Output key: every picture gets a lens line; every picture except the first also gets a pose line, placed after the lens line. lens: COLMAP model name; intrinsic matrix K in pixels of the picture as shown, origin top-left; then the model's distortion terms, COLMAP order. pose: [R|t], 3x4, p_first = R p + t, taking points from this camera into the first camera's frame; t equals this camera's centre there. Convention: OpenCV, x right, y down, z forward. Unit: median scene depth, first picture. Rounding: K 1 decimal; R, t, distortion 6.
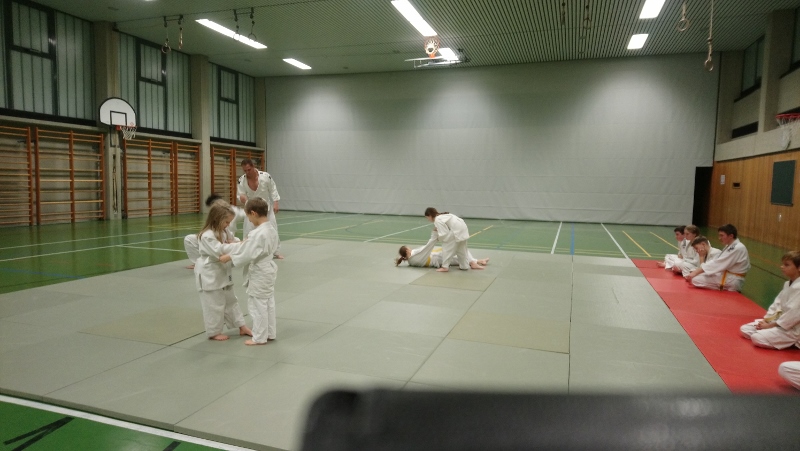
lens RADIAL K [[504.3, 0, 399.7], [0, 504.3, 225.5], [0, 0, 1]] dist [0.055083, -0.069795]
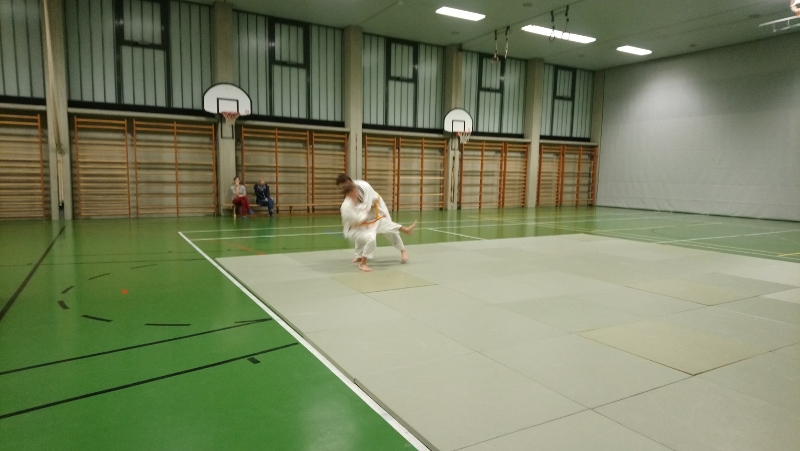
lens RADIAL K [[494.3, 0, 403.0], [0, 494.3, 233.2], [0, 0, 1]] dist [0.216363, -0.282791]
pose [[0.763442, 0.070302, -0.642039, 0.127291], [-0.056000, 0.997520, 0.042637, 0.001197], [0.643444, 0.003404, 0.765486, 0.003228]]
